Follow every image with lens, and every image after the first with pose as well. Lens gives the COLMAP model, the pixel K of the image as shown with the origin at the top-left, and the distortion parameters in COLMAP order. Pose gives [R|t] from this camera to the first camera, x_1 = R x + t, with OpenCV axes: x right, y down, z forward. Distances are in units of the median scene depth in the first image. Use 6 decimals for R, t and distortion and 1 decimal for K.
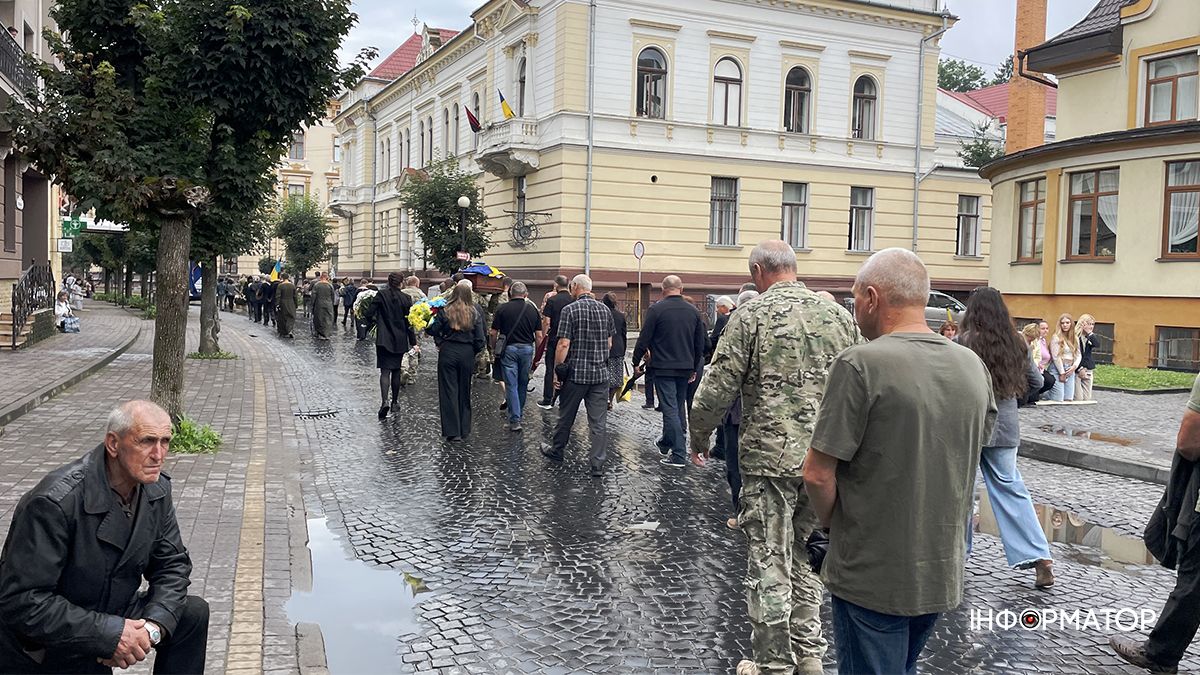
lens RADIAL K [[1004.3, 0, 600.0], [0, 1004.3, 337.5], [0, 0, 1]] dist [0.118527, -0.179619]
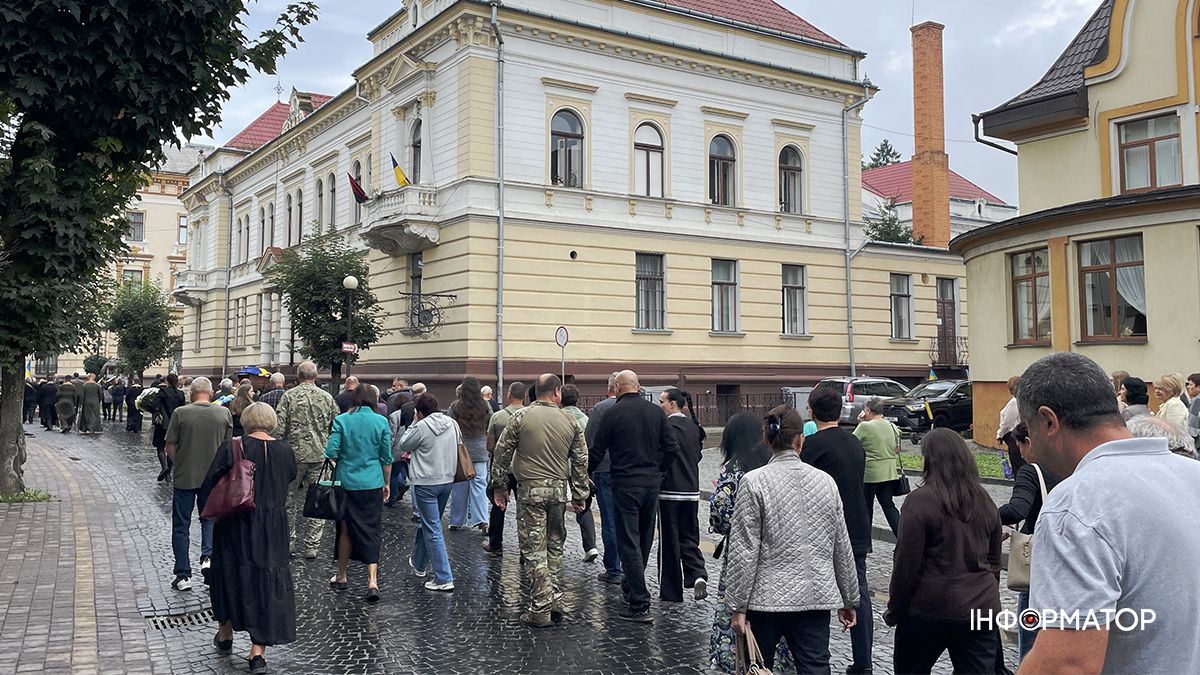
lens RADIAL K [[1033.1, 0, 597.6], [0, 1033.1, 305.4], [0, 0, 1]] dist [0.115722, -0.154043]
pose [[0.991226, -0.012429, 0.131593, -0.041800], [0.027747, 0.992952, -0.115221, -0.010437], [-0.129234, 0.117862, 0.984585, 0.119500]]
